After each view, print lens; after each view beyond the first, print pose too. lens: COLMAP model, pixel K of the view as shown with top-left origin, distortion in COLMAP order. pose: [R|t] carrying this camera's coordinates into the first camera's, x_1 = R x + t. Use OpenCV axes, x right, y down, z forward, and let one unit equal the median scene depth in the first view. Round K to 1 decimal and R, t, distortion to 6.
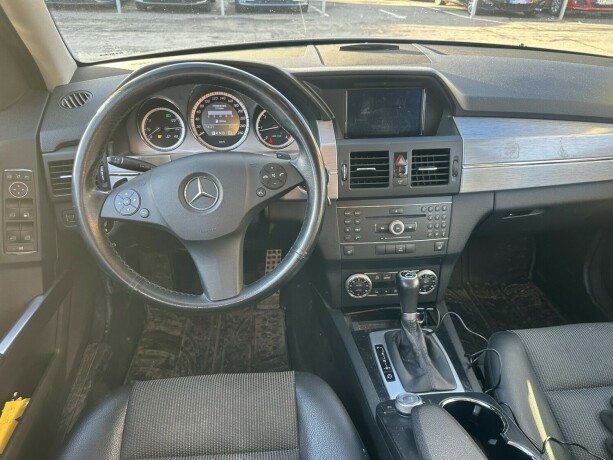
lens RADIAL K [[433.0, 0, 307.2], [0, 433.0, 224.0], [0, 0, 1]] dist [0.005319, -0.013224]
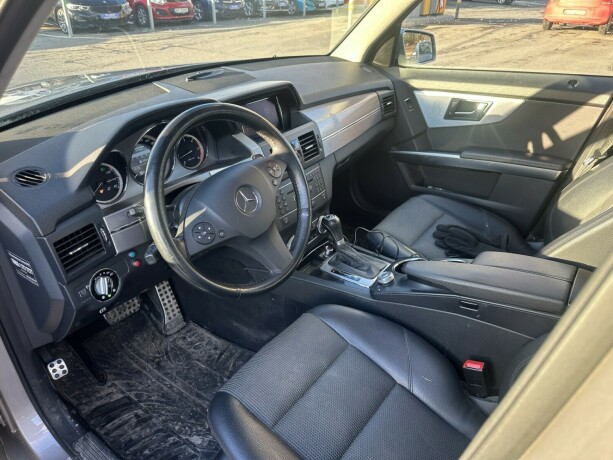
lens RADIAL K [[433.0, 0, 306.7], [0, 433.0, 234.2], [0, 0, 1]] dist [0.005319, -0.013224]
pose [[0.673027, -0.391187, 0.627700, -0.524083], [0.395089, 0.907601, 0.142004, -0.048840], [-0.625251, 0.152425, 0.765393, -0.048953]]
